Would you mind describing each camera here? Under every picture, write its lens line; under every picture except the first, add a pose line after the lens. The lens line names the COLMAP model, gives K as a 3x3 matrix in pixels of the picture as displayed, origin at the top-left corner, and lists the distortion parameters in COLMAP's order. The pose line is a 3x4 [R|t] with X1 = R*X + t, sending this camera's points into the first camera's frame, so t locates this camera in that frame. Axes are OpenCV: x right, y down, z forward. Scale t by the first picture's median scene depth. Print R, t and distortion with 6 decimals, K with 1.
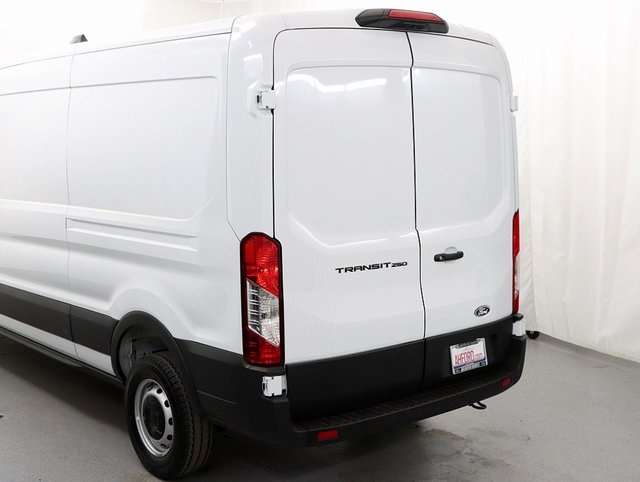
lens RADIAL K [[837.5, 0, 320.0], [0, 837.5, 241.0], [0, 0, 1]] dist [-0.029826, 0.056730]
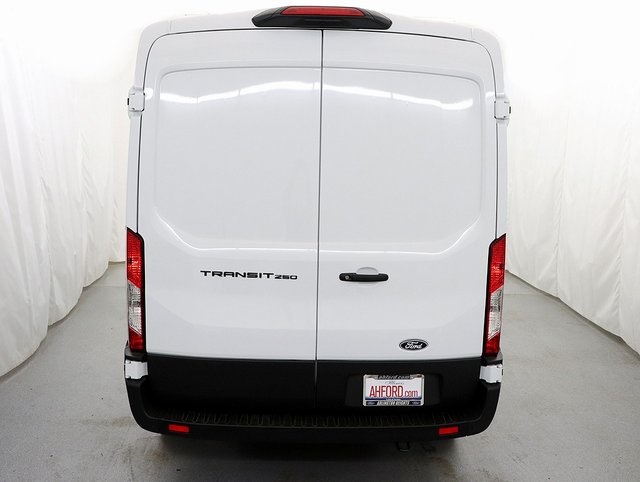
lens RADIAL K [[650.5, 0, 320.0], [0, 650.5, 241.0], [0, 0, 1]] dist [-0.083588, -0.001735]
pose [[0.805703, 0.120394, -0.579956, 0.514496], [-0.107504, 0.992586, 0.056701, -0.054825], [0.582483, 0.016663, 0.812672, 0.398816]]
